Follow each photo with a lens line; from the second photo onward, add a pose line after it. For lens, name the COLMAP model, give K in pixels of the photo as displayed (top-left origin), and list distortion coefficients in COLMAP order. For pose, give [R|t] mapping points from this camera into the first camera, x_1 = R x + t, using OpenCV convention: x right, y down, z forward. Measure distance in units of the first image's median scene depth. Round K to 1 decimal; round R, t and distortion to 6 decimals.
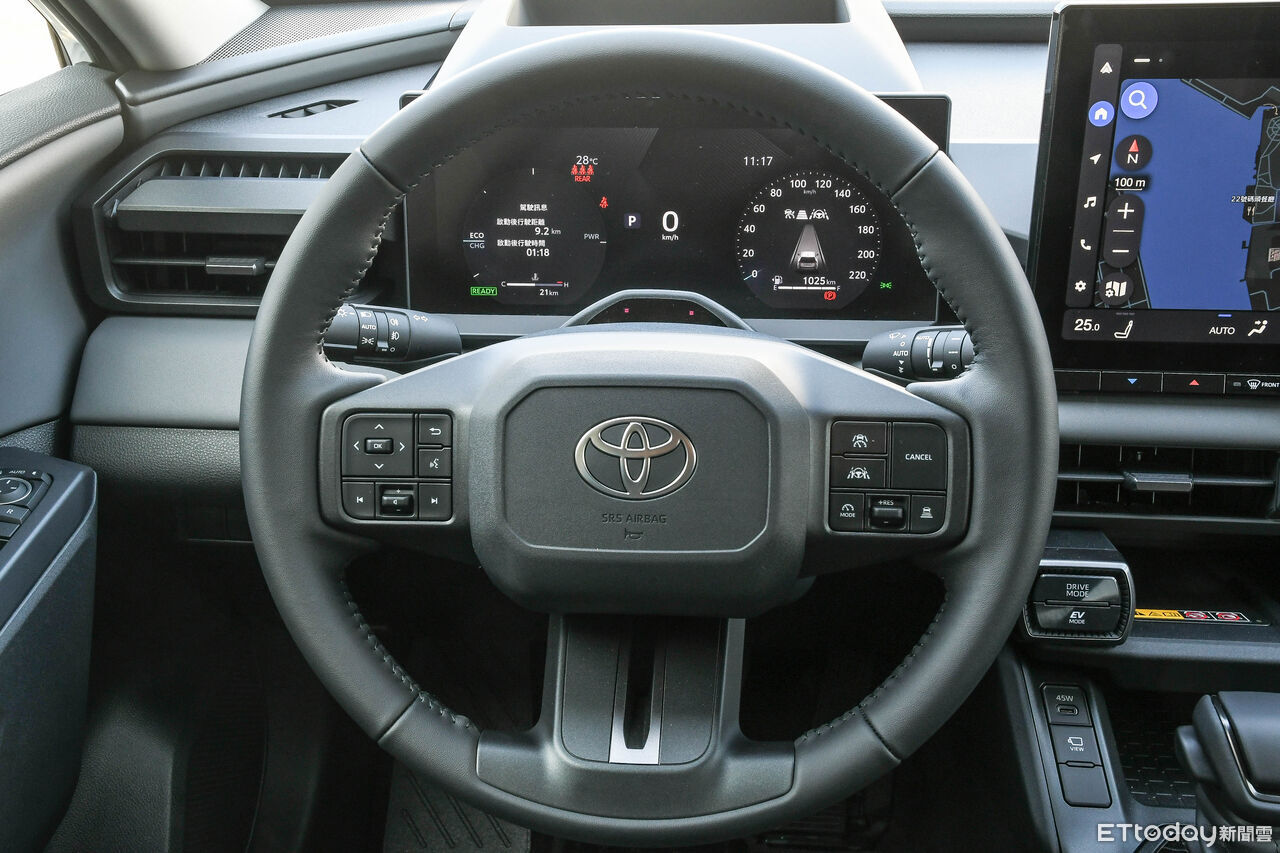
lens RADIAL K [[1321.9, 0, 640.0], [0, 1321.9, 426.5], [0, 0, 1]] dist [-0.015609, 0.167724]
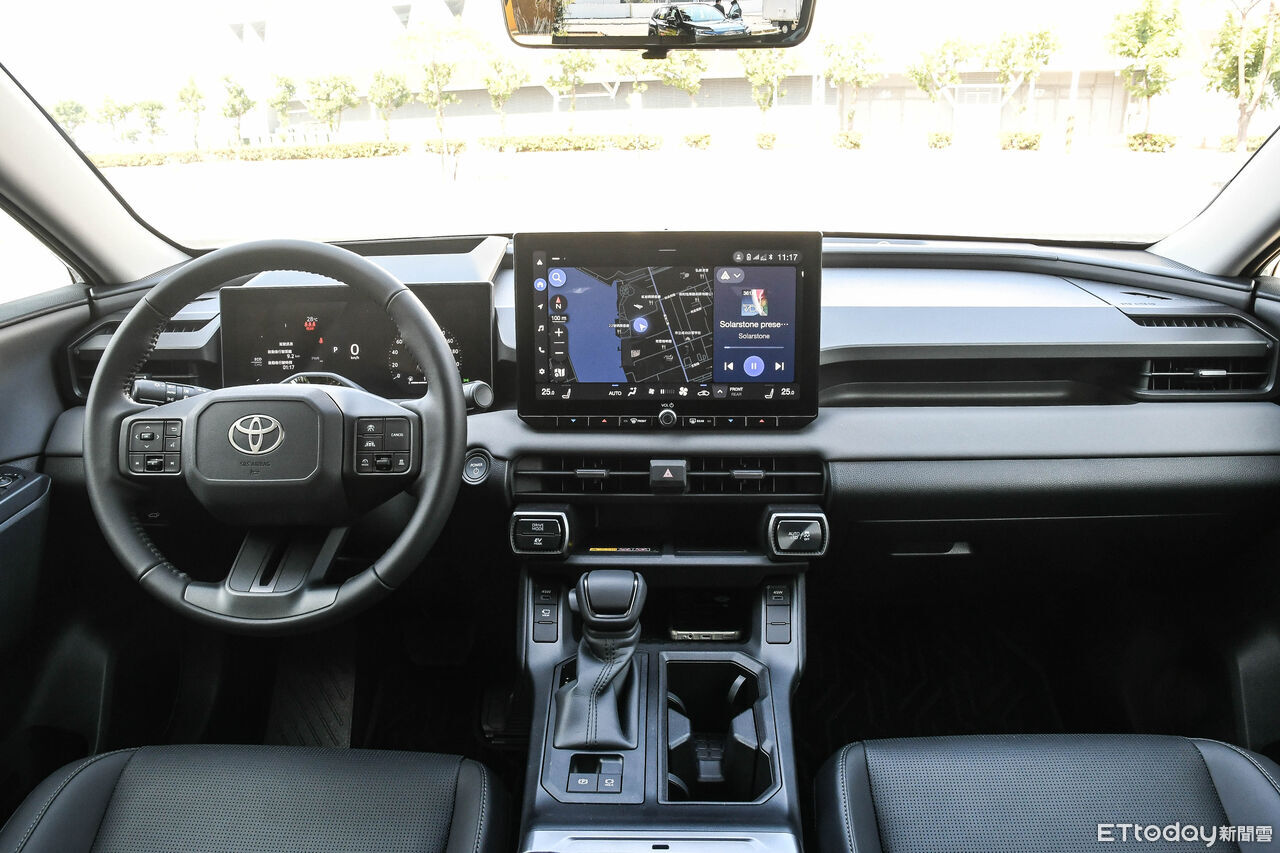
lens RADIAL K [[922.4, 0, 640.0], [0, 922.4, 426.5], [0, 0, 1]] dist [-0.095429, 0.004026]
pose [[0.999544, -0.013965, 0.026787, 0.405275], [0.018347, 0.985094, -0.171036, 0.191944], [-0.024000, 0.171449, 0.984901, -0.299846]]
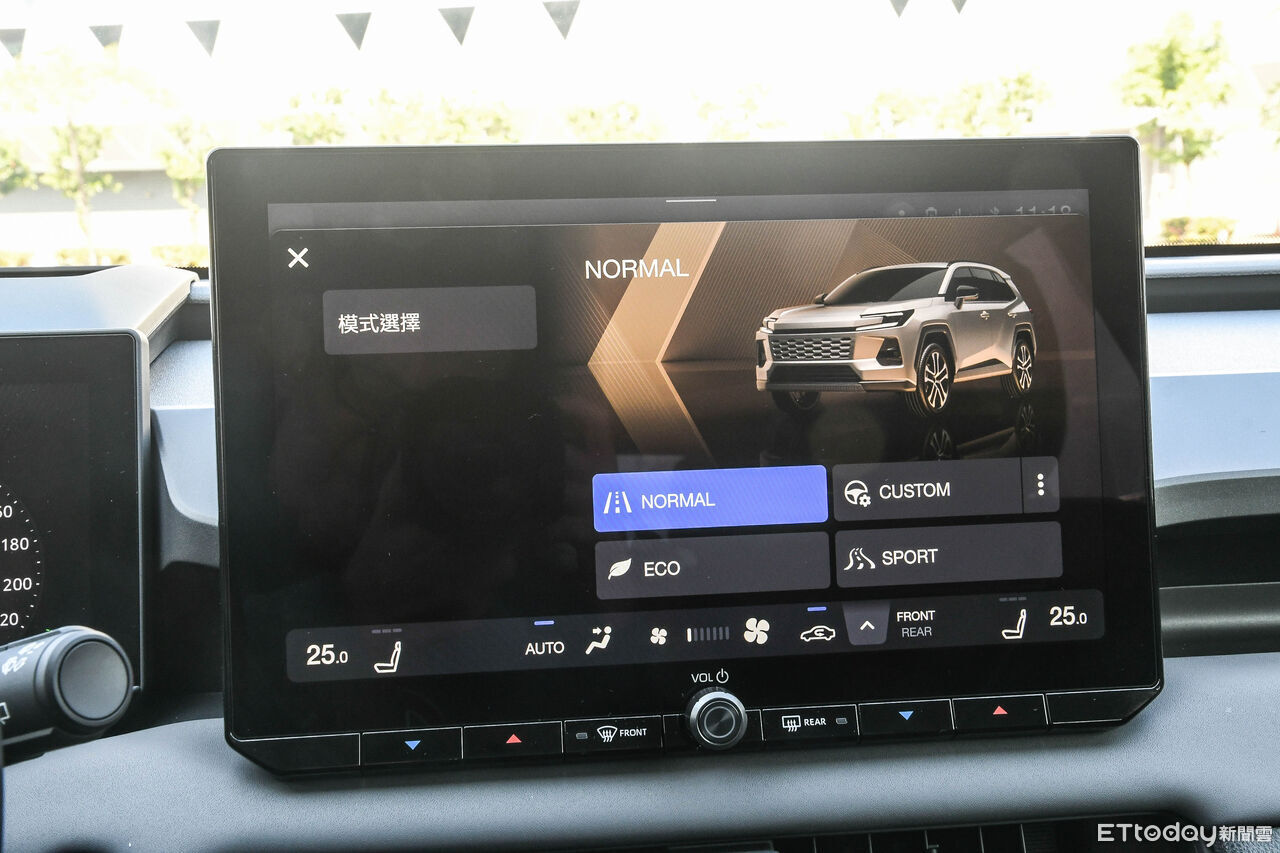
lens RADIAL K [[1423.1, 0, 640.0], [0, 1423.1, 426.5], [0, 0, 1]] dist [-0.012126, 0.263967]
pose [[0.982151, -0.036381, 0.184542, 0.336671], [0.099354, 0.933420, -0.344754, 0.058833], [-0.159713, 0.356936, 0.920374, 0.322674]]
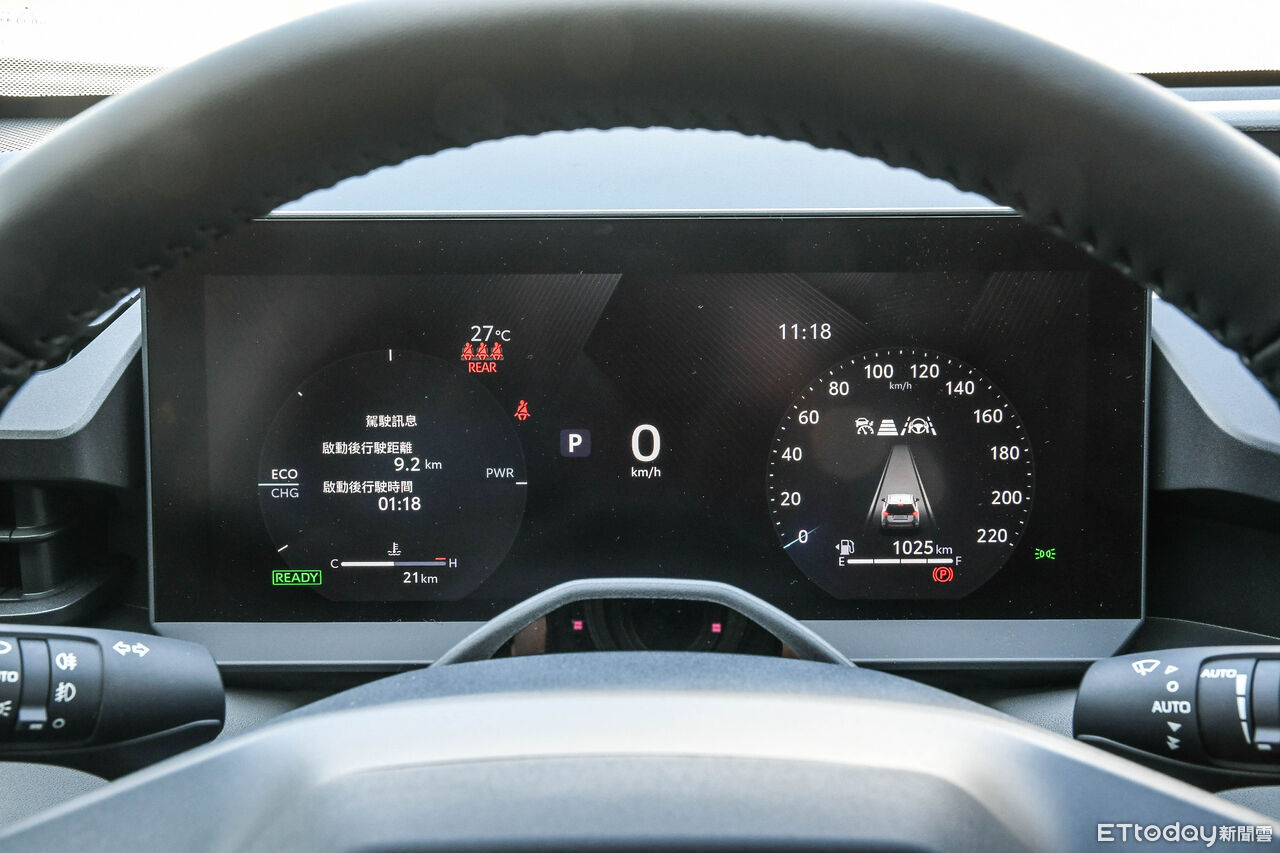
lens RADIAL K [[1423.1, 0, 640.0], [0, 1423.1, 426.5], [0, 0, 1]] dist [-0.012126, 0.263967]
pose [[0.997663, -0.012308, 0.067213, -0.018787], [0.024412, 0.982927, -0.182371, -0.056411], [-0.063821, 0.183586, 0.980930, 0.433437]]
